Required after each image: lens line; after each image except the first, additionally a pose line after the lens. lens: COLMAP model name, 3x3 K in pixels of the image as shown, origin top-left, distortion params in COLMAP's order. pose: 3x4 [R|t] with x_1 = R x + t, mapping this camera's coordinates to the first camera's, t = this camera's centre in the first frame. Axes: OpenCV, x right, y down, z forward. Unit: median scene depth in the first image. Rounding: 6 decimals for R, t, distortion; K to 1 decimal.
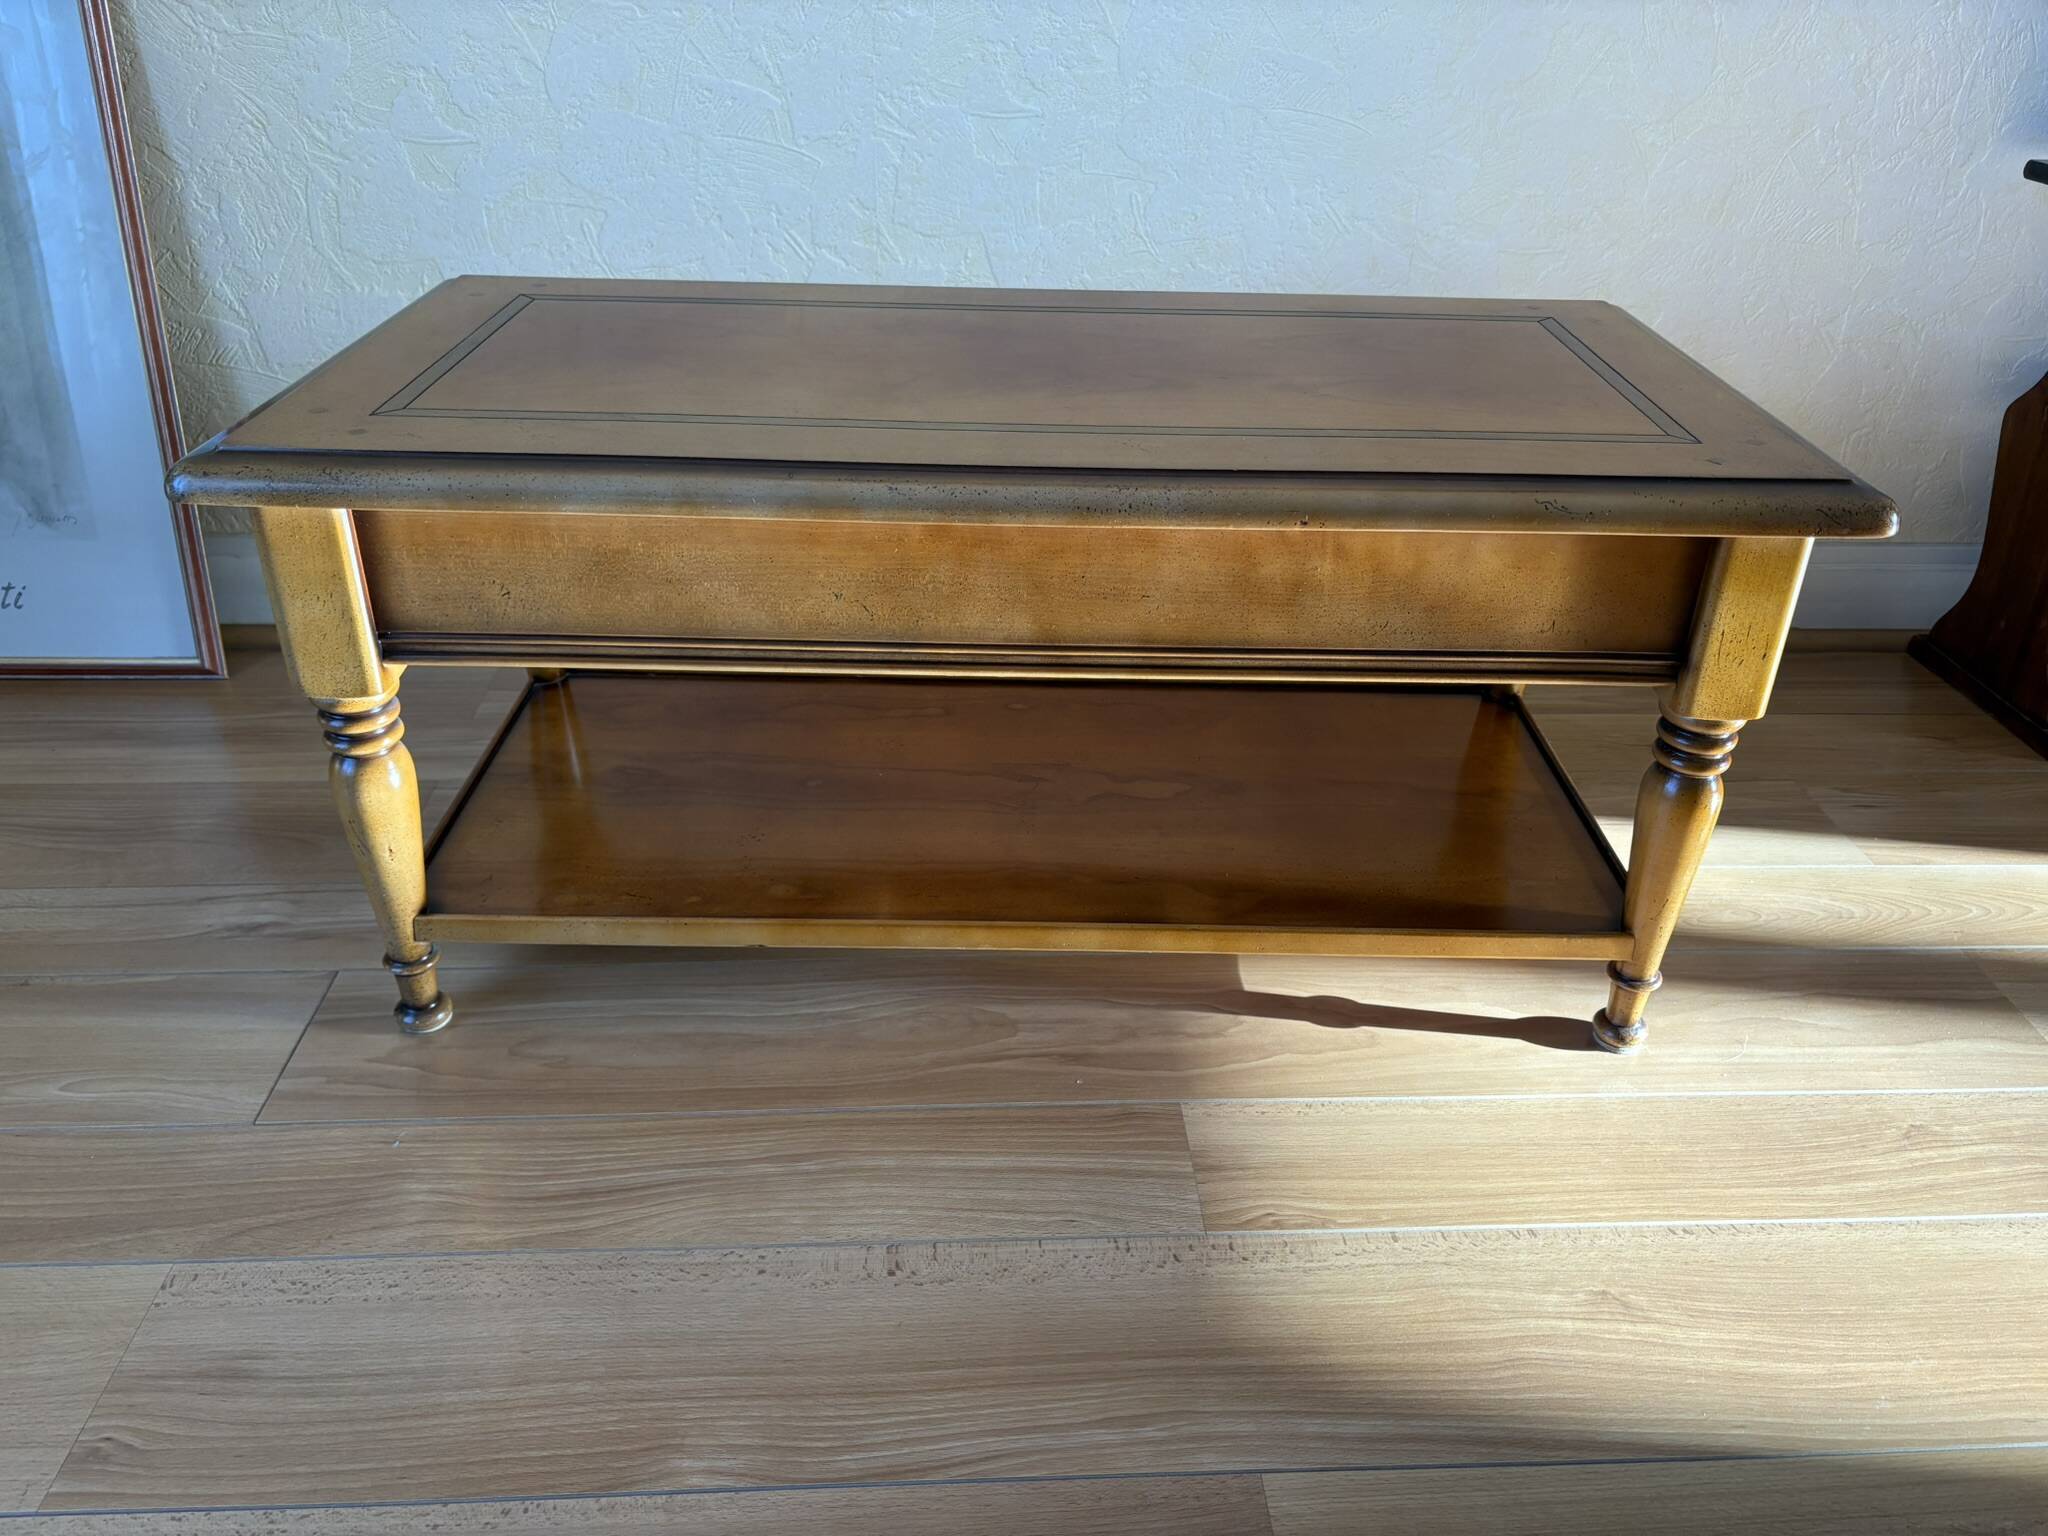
lens RADIAL K [[1546.0, 0, 1038.1], [0, 1546.0, 750.2], [0, 0, 1]] dist [0.037411, -0.038648]
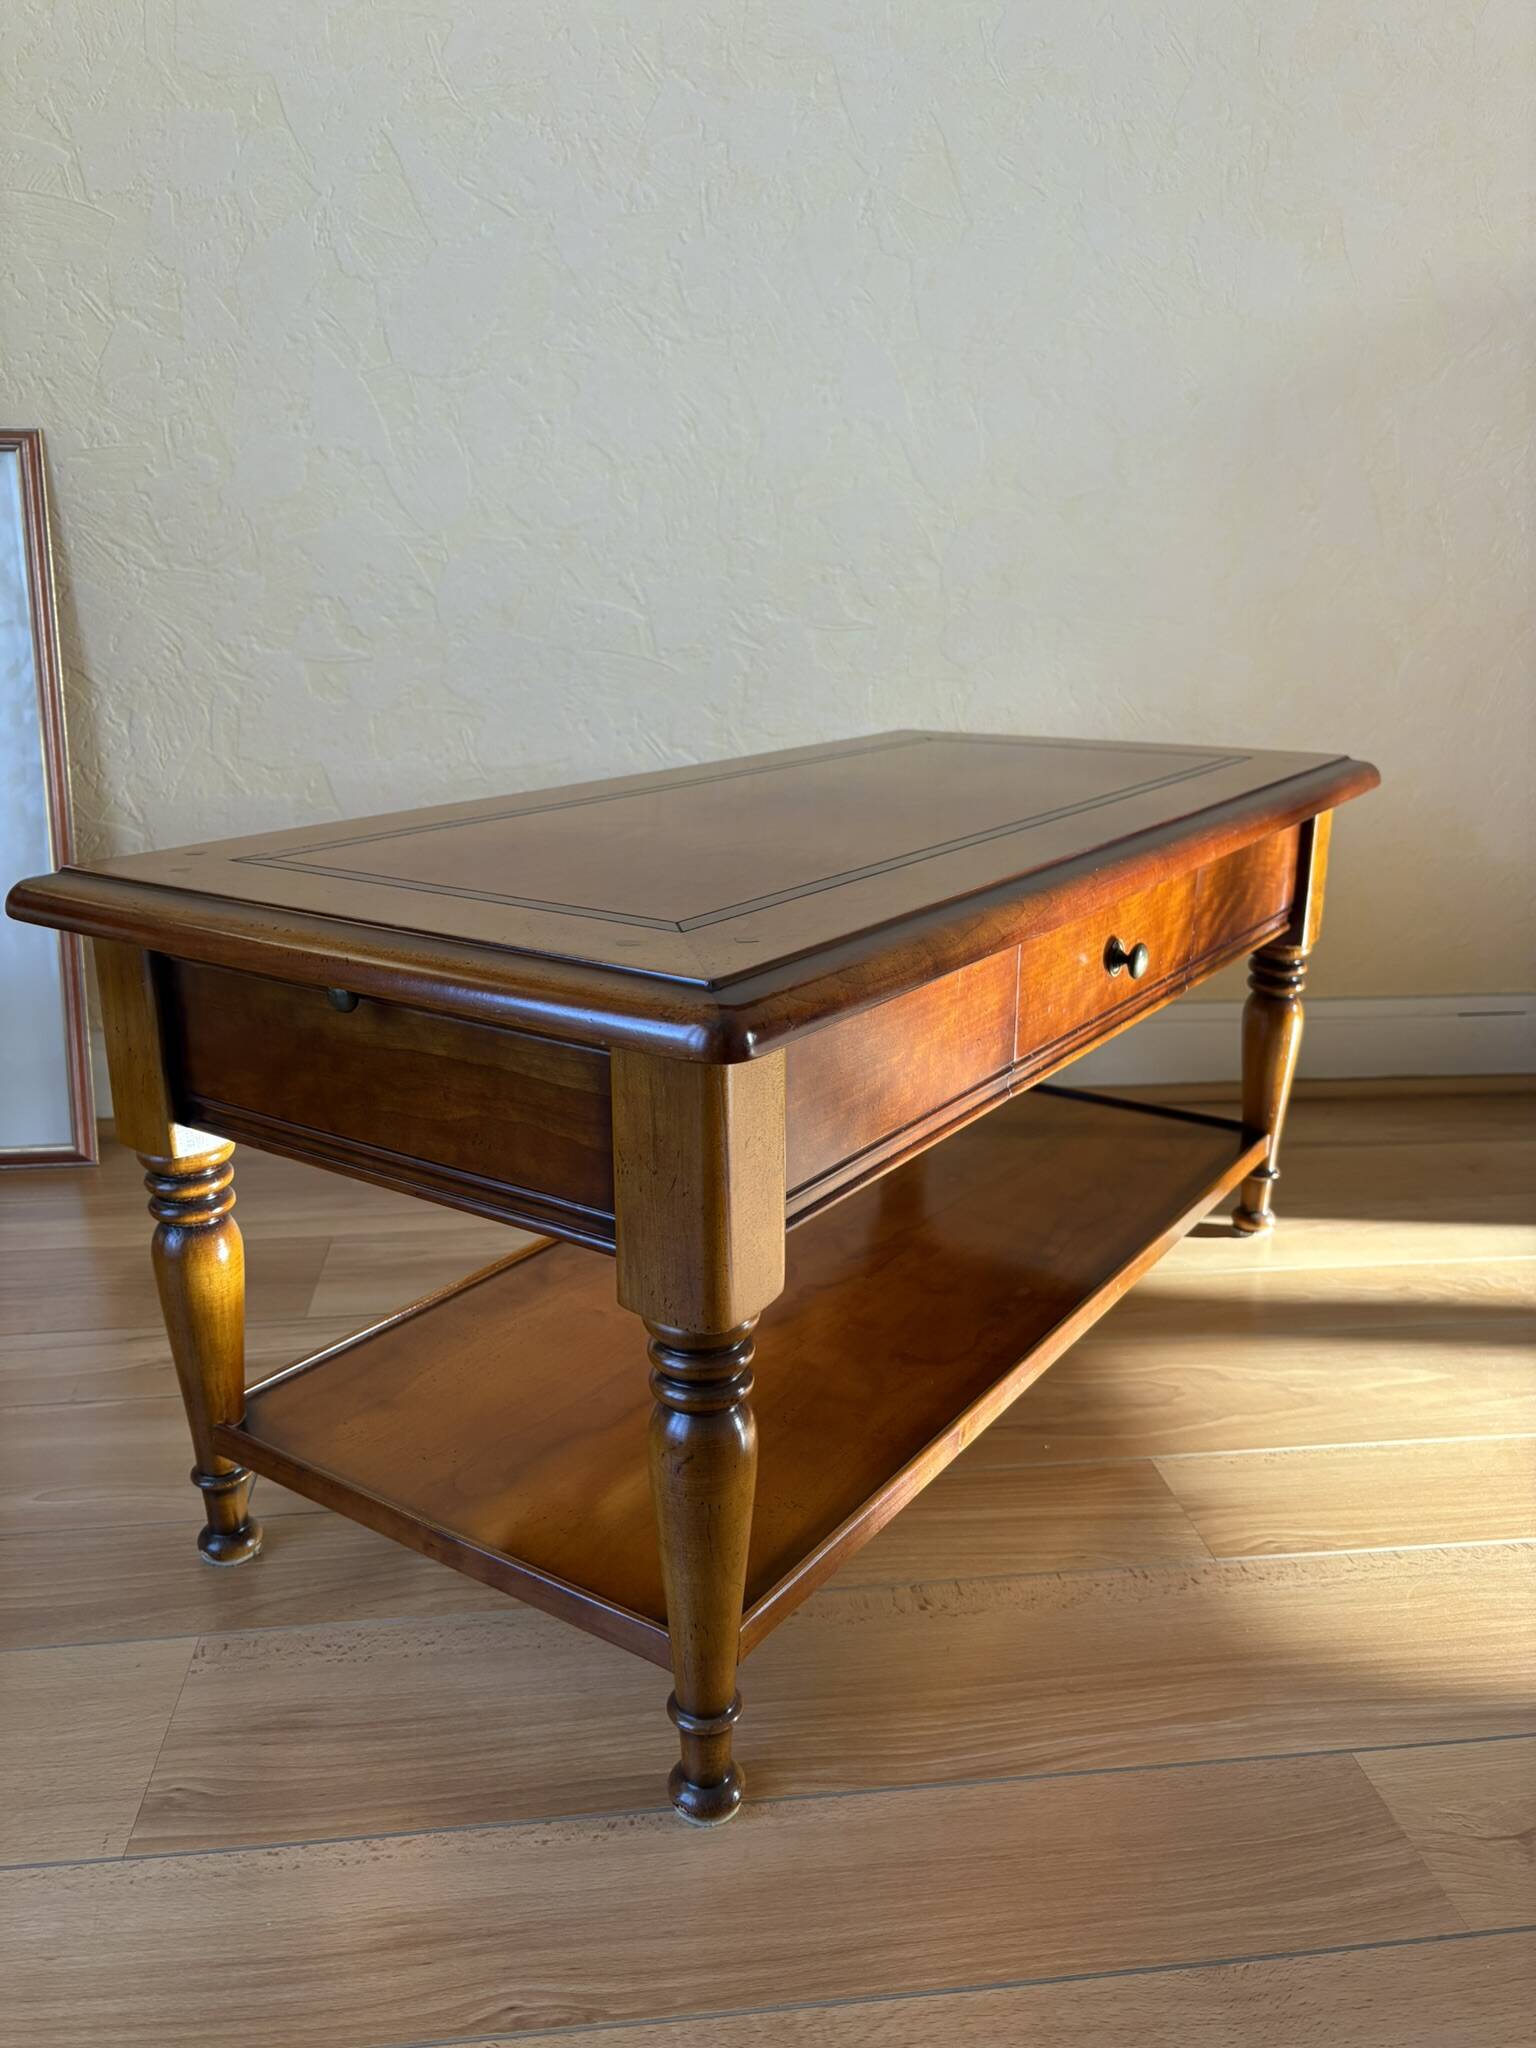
lens RADIAL K [[1546.0, 0, 767.5], [0, 1546.0, 1026.7], [0, 0, 1]] dist [0.037411, -0.038648]
pose [[0.997699, -0.038311, 0.055945, -0.214574], [0.049513, 0.975342, -0.215074, 0.165260], [-0.046326, 0.217349, 0.974994, -0.048980]]
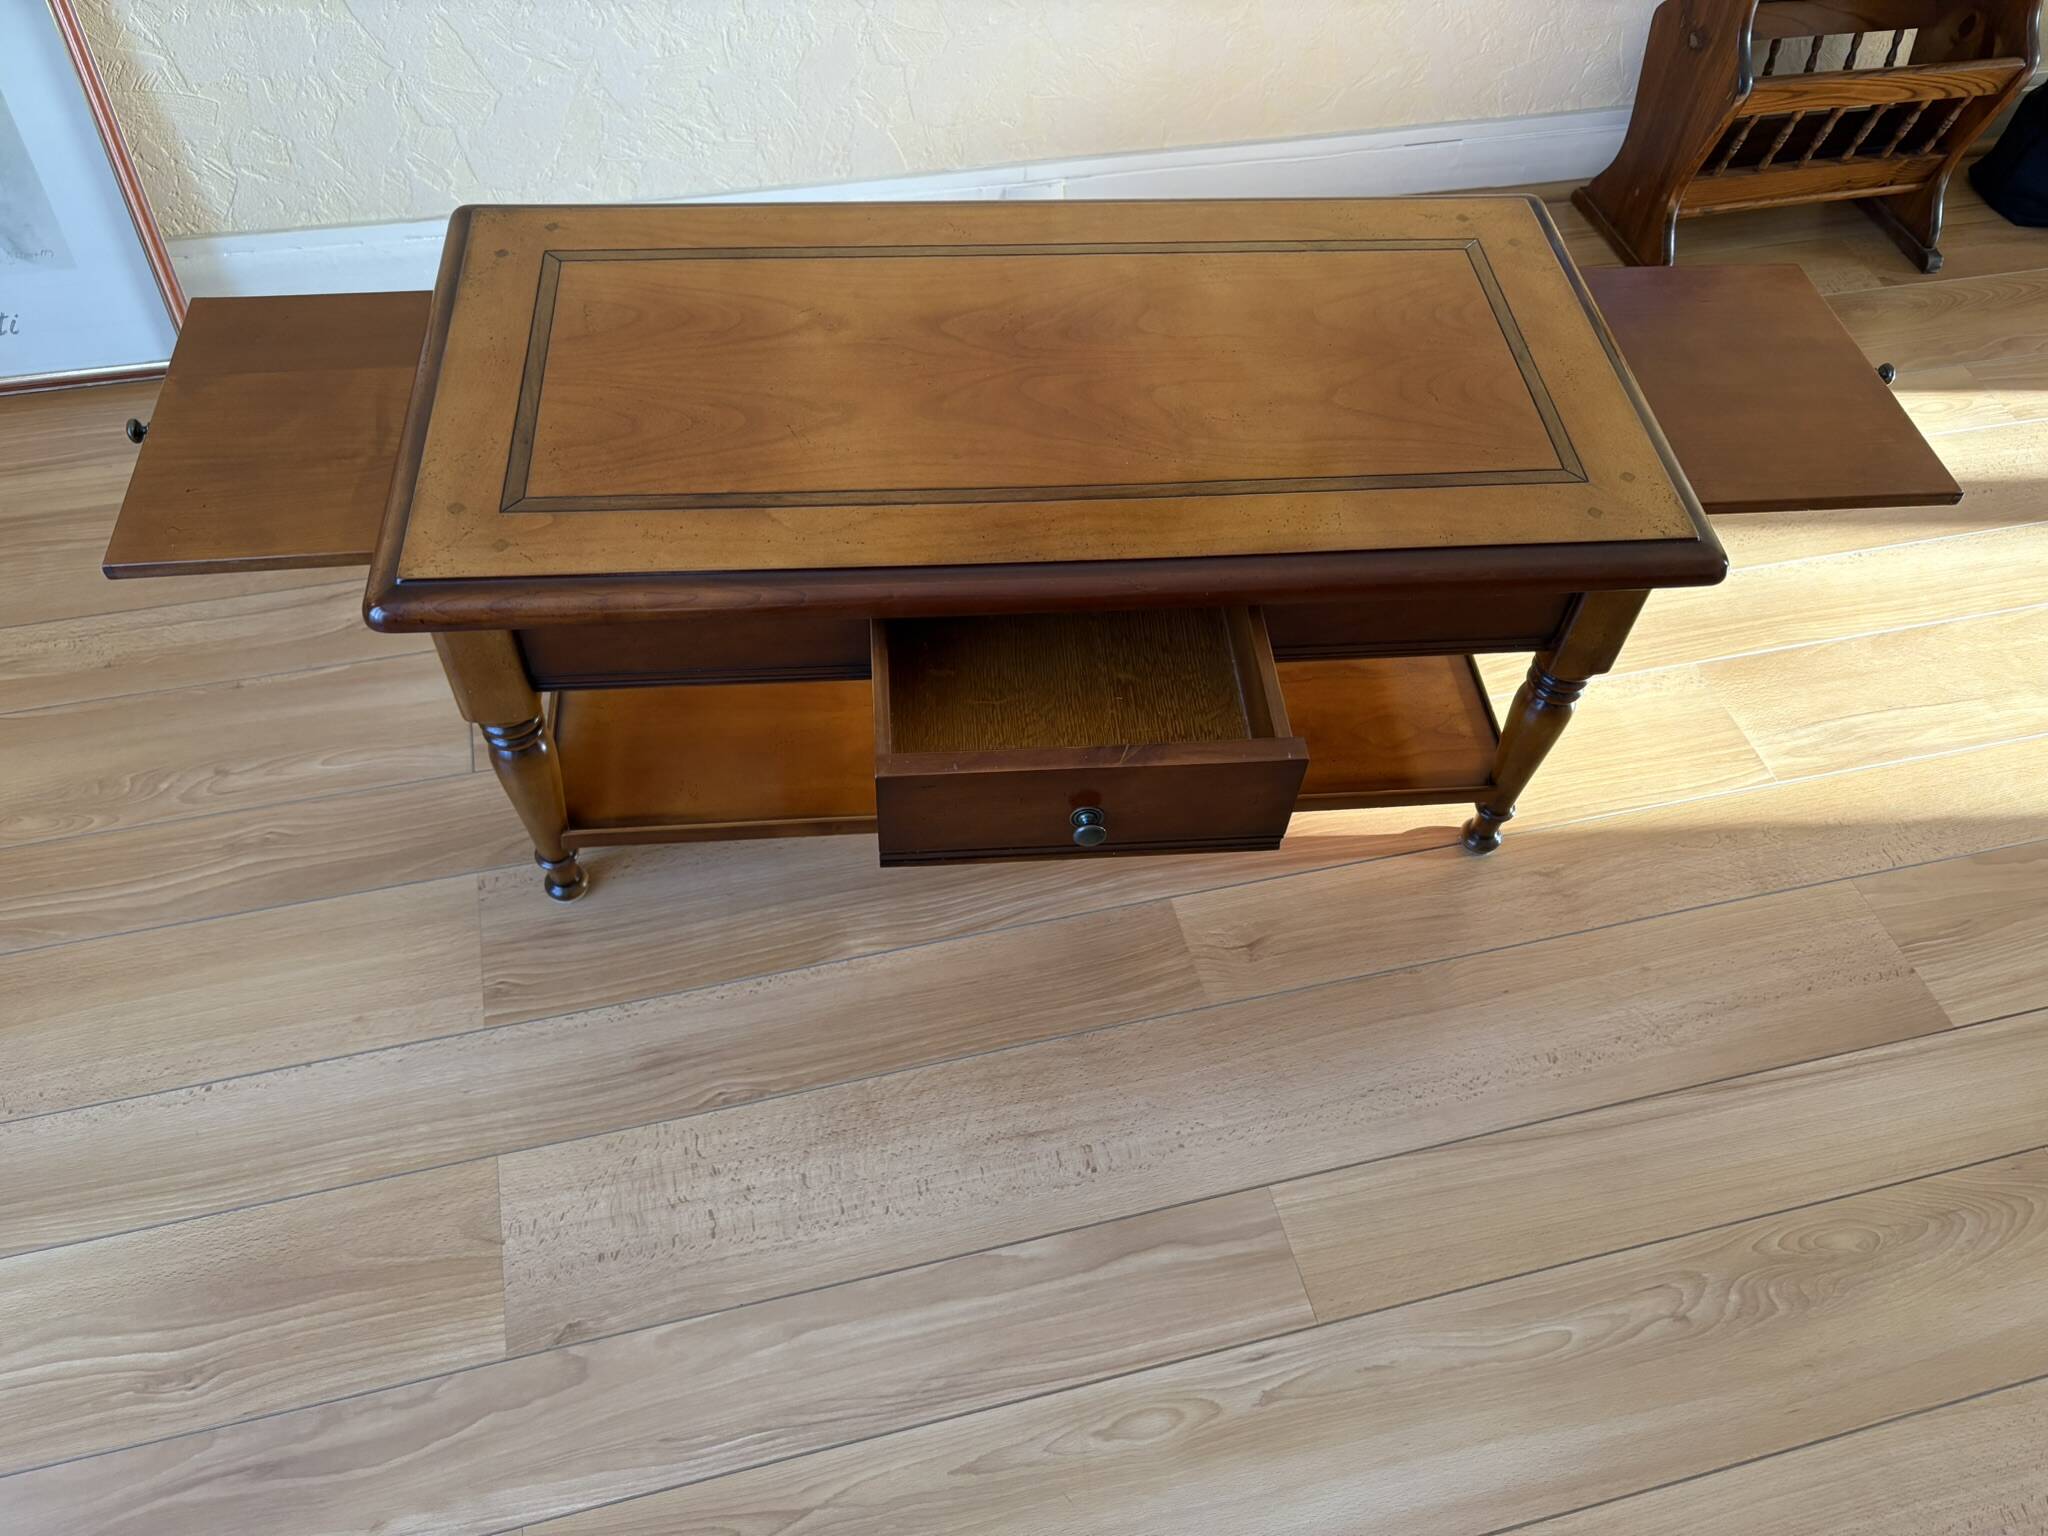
lens RADIAL K [[1546.0, 0, 1033.7], [0, 1546.0, 717.4], [0, 0, 1]] dist [0.037411, -0.038648]
pose [[0.981134, -0.131472, 0.141741, -0.188546], [0.067319, 0.919616, 0.387007, -0.338973], [-0.181228, -0.370164, 0.911117, -0.410556]]
